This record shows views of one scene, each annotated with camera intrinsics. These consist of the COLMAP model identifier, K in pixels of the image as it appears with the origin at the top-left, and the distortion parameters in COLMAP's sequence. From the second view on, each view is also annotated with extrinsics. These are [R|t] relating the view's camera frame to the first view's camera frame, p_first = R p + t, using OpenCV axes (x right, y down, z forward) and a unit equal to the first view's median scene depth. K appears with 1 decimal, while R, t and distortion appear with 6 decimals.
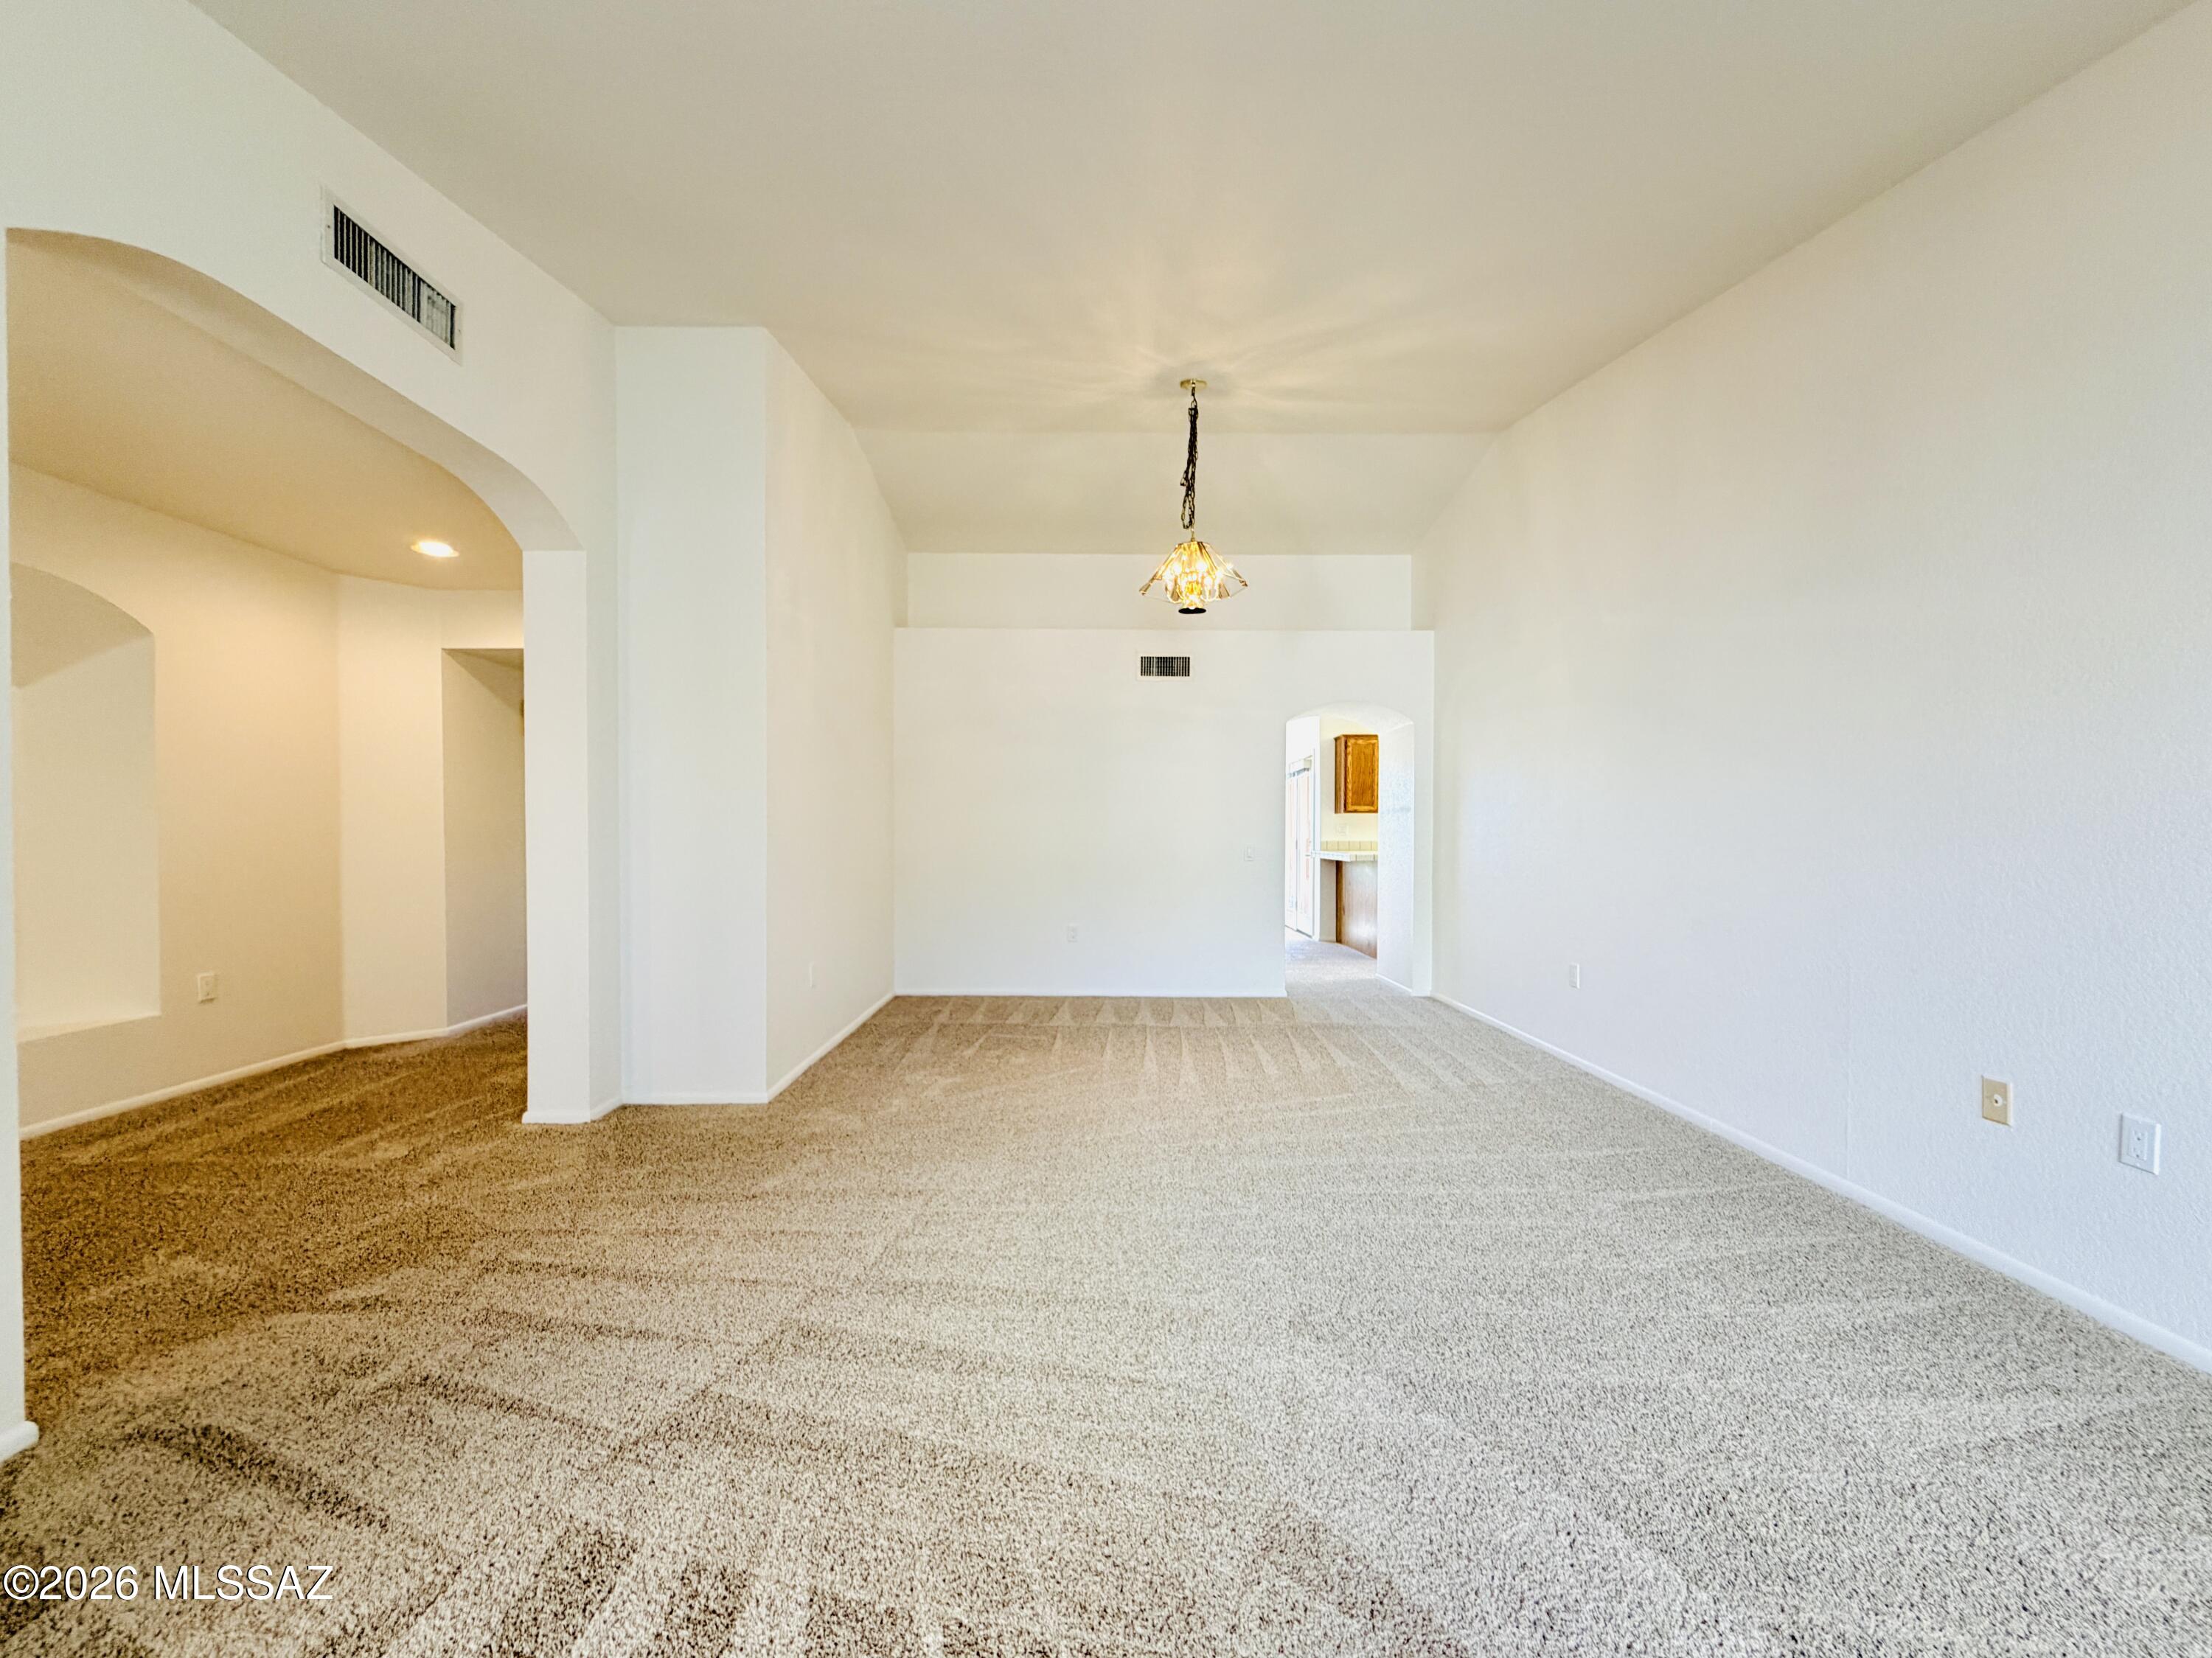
lens RADIAL K [[881.6, 0, 1100.8], [0, 881.6, 834.0], [0, 0, 1]] dist [0.000091, -0.000095]
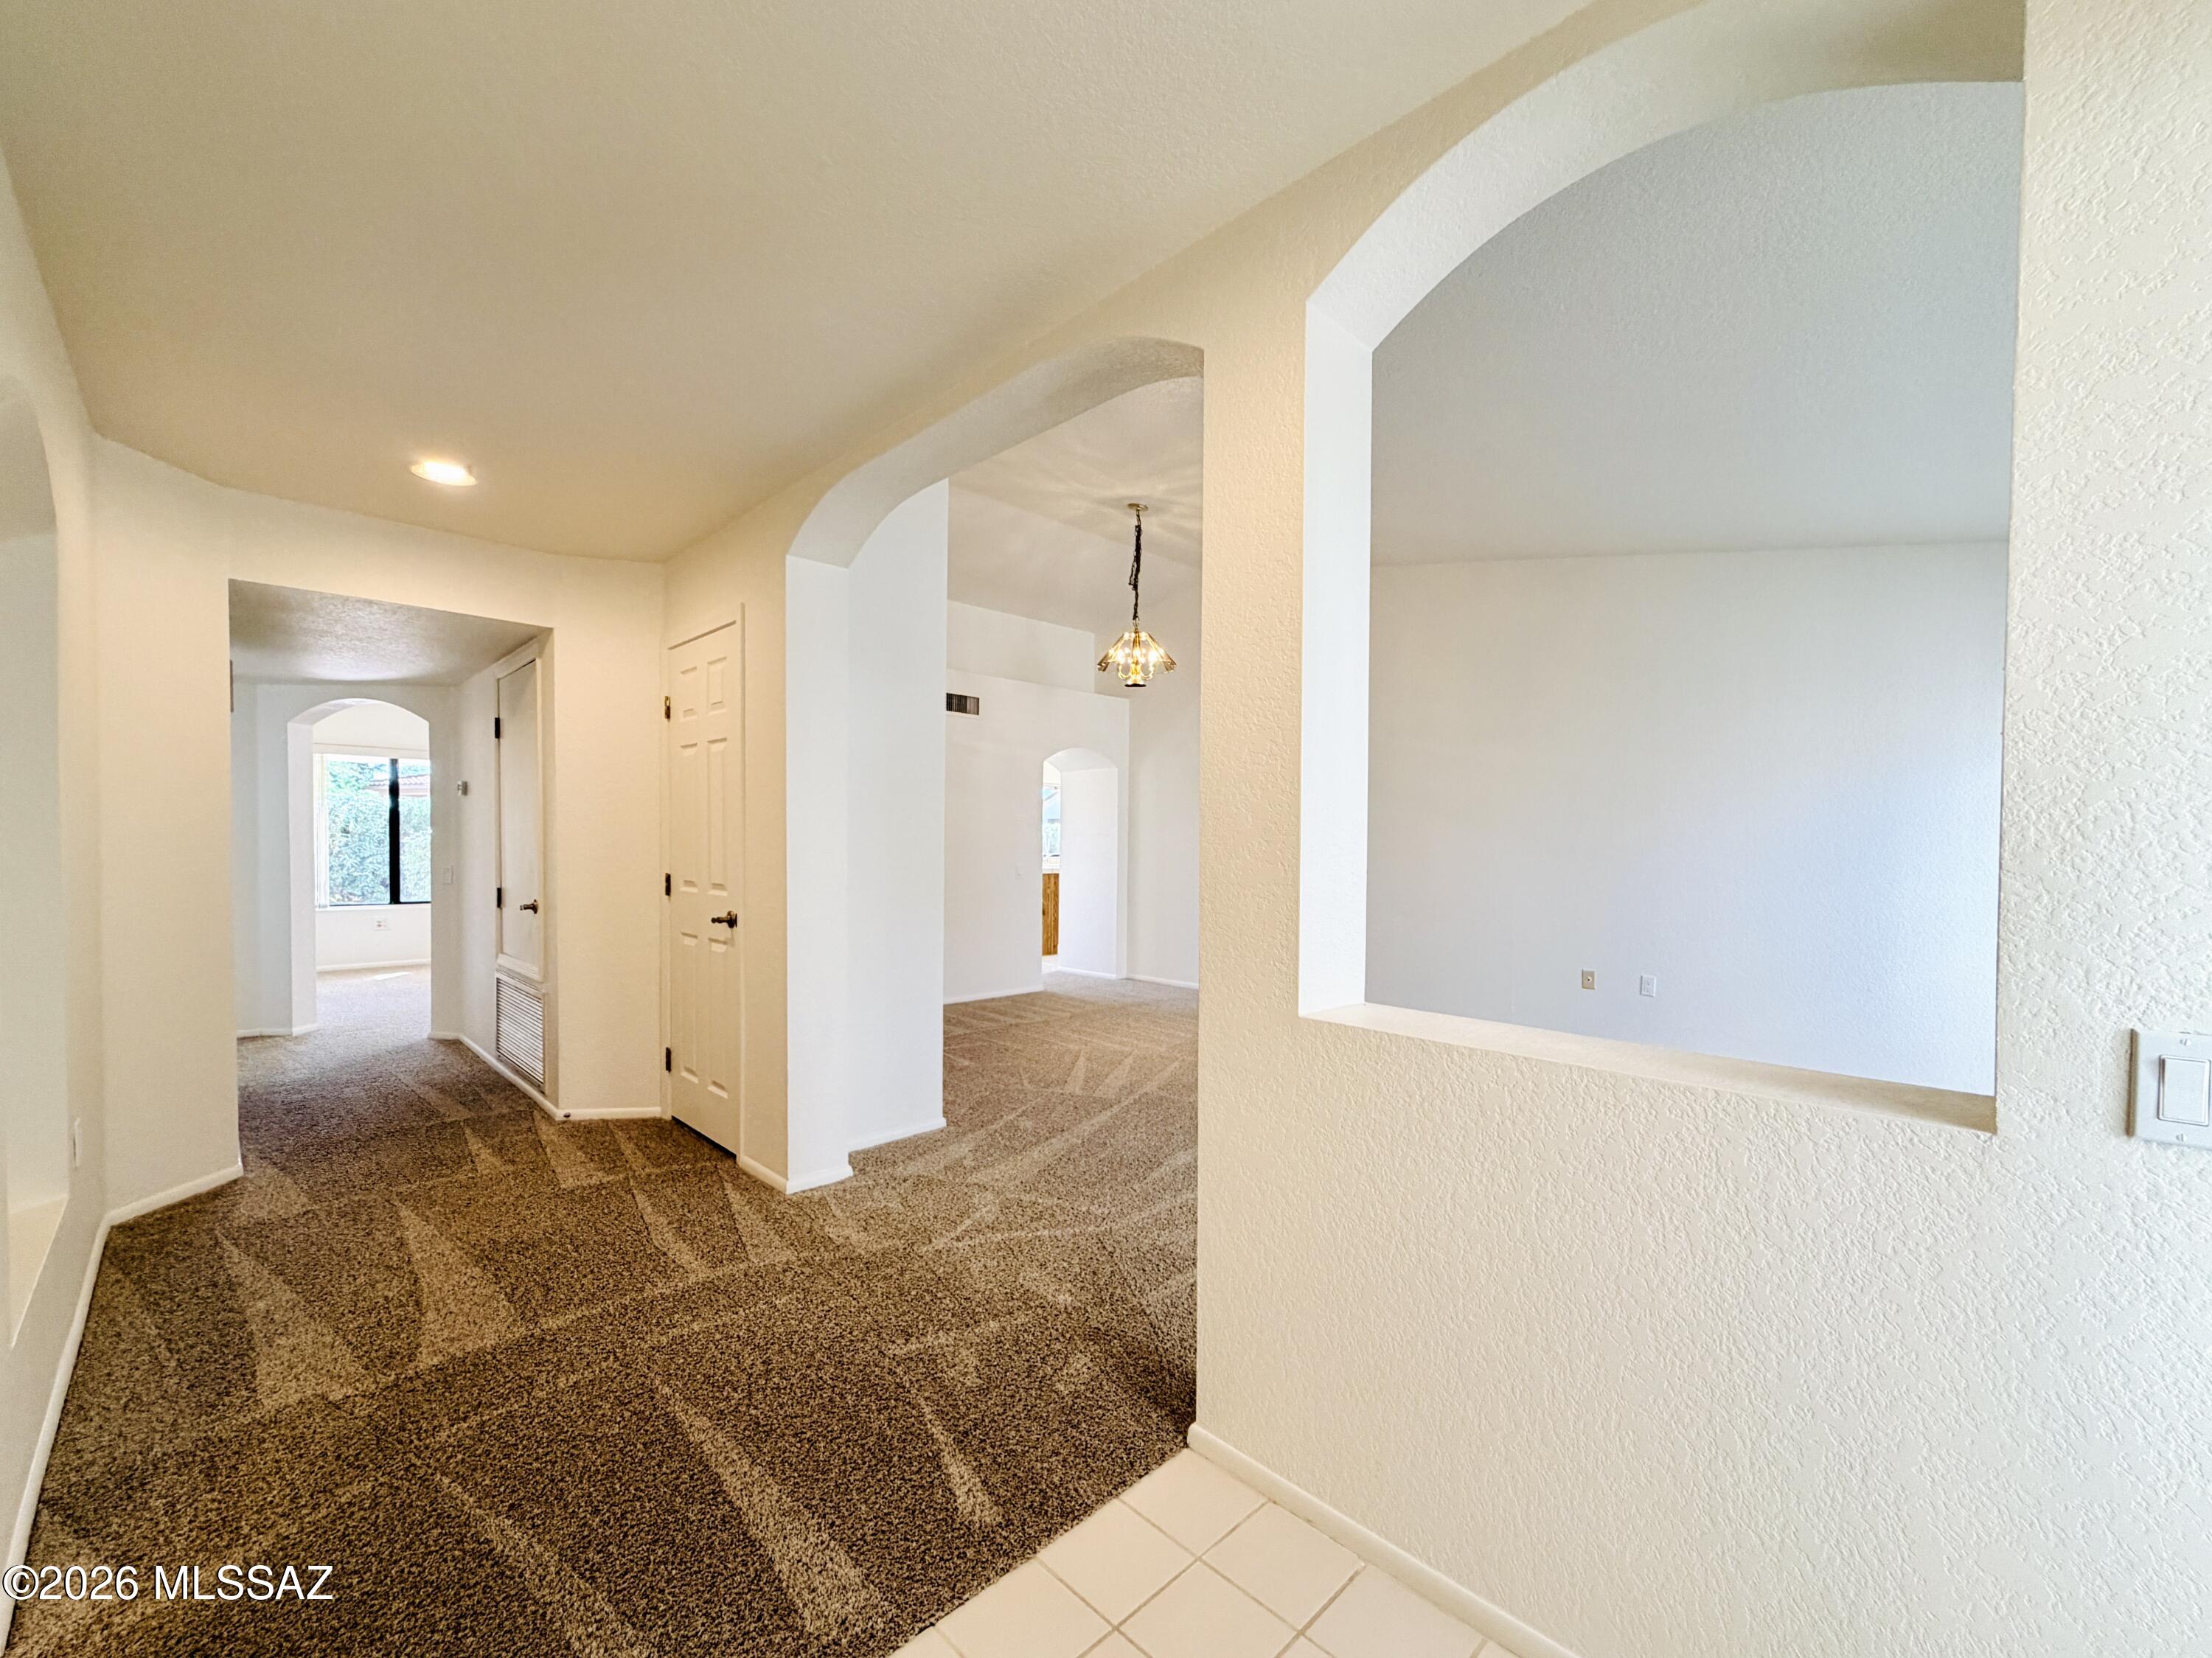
lens RADIAL K [[913.2, 0, 1100.3], [0, 913.2, 850.0], [0, 0, 1]] dist [0.000438, -0.000100]
pose [[0.718497, -0.001173, 0.695529, -0.848707], [-0.006498, 0.999944, 0.008400, -0.027699], [-0.695500, -0.010555, 0.718449, 0.089187]]
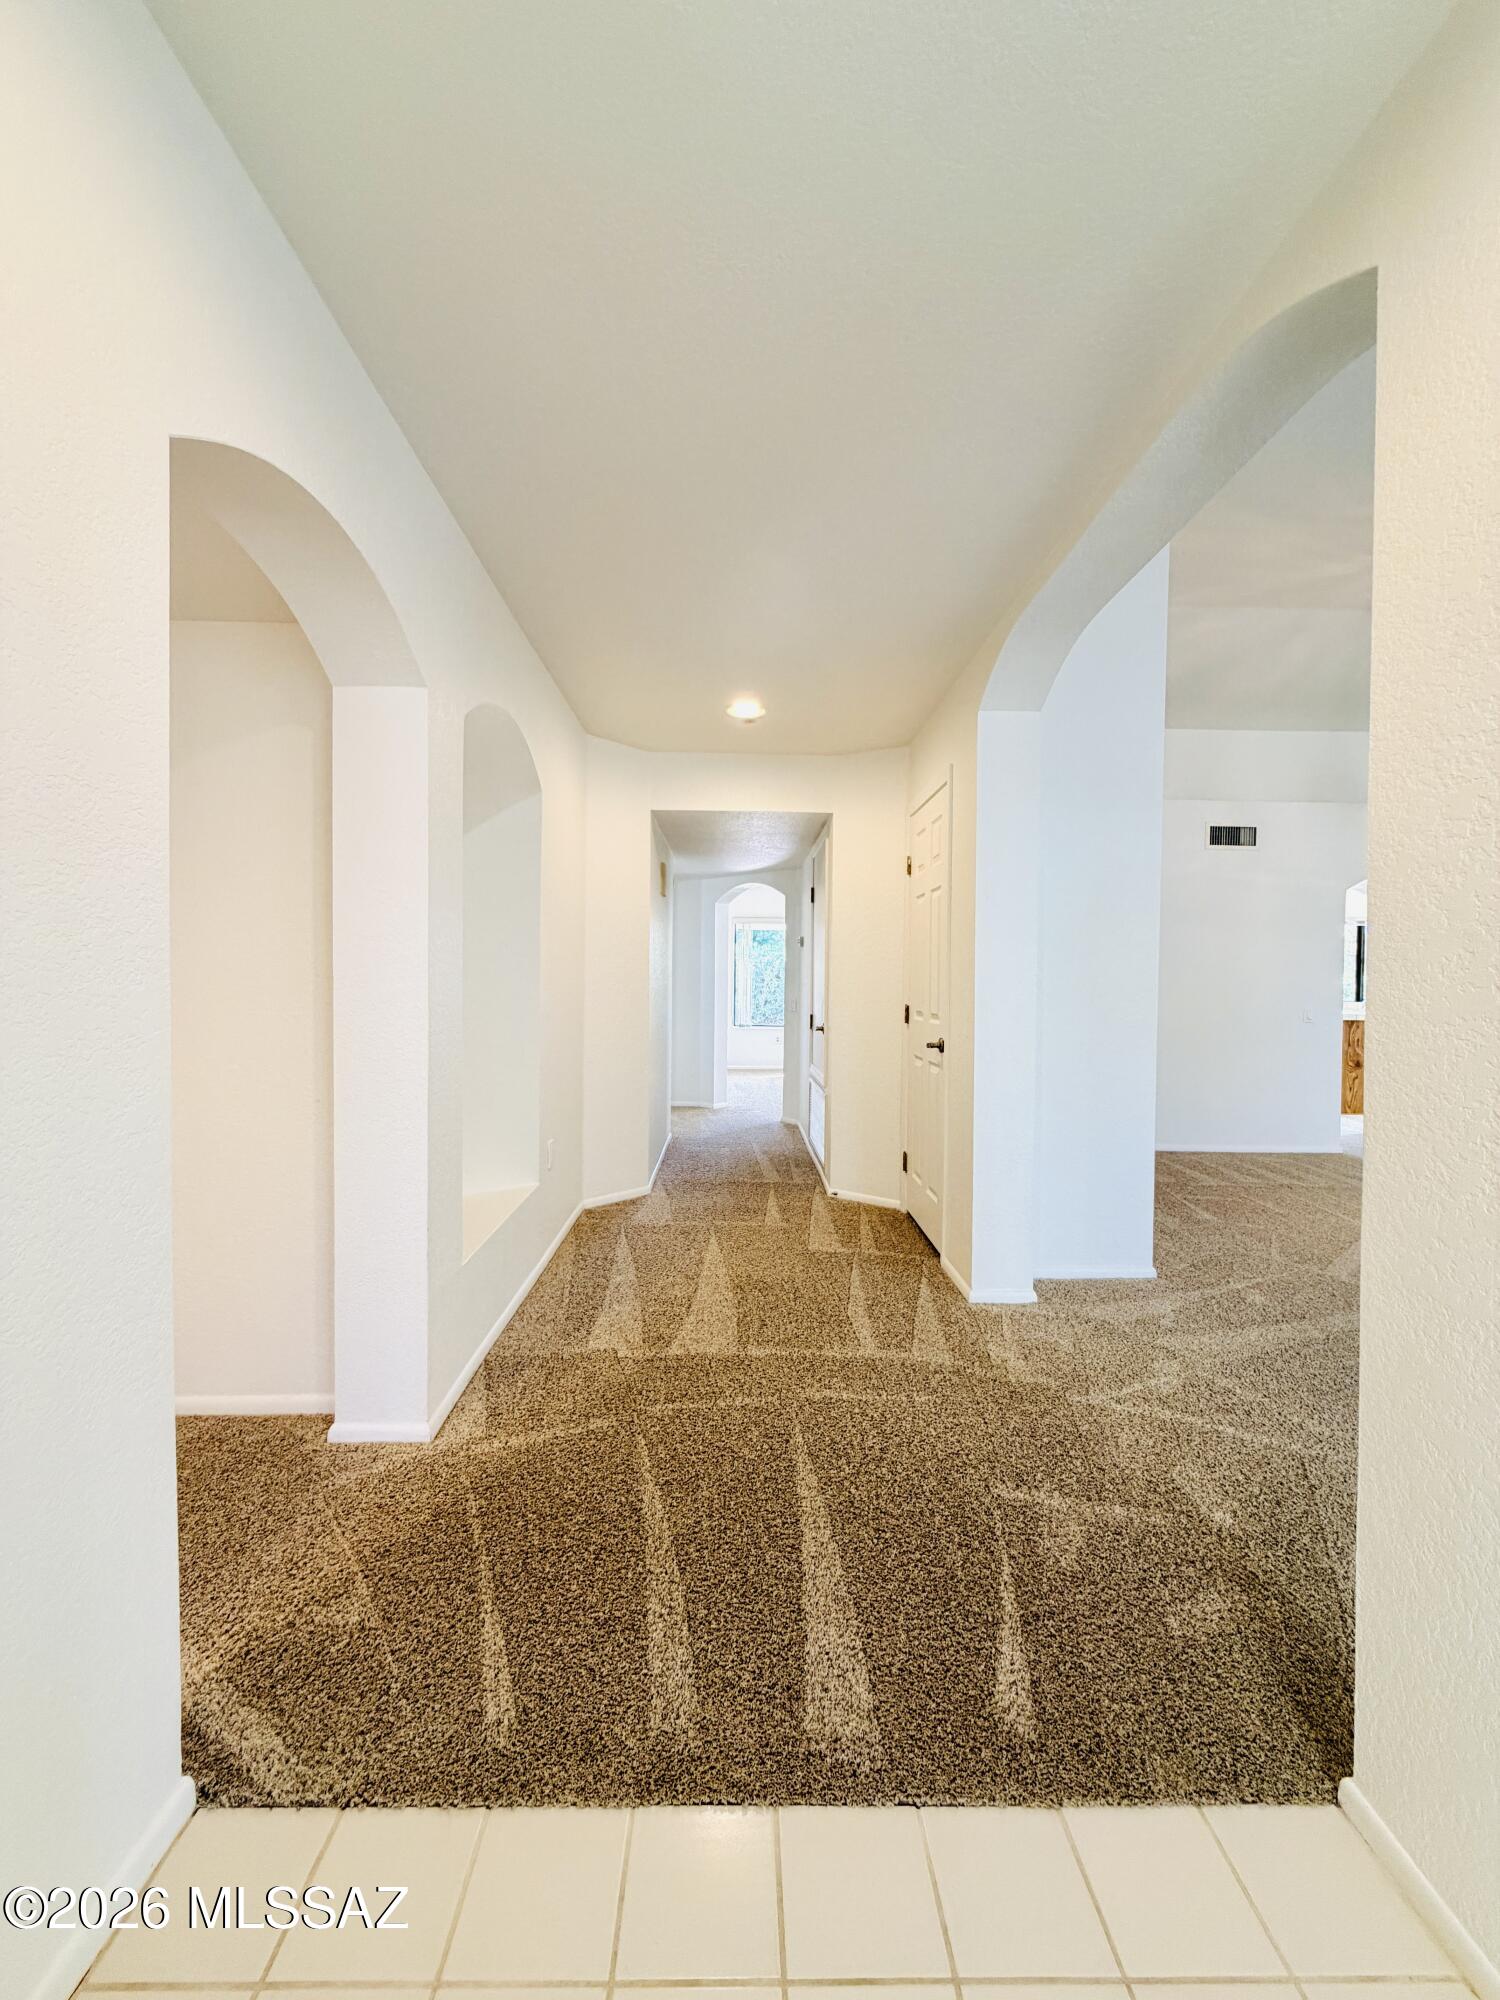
lens RADIAL K [[797.2, 0, 752.4], [0, 797.2, 986.5], [0, 0, 1]] dist [-0.000966, 0.000105]
pose [[0.999859, 0.009213, 0.014072, -0.719564], [-0.009273, 0.999948, 0.004214, -0.017759], [-0.014033, -0.004343, 0.999892, 0.102874]]
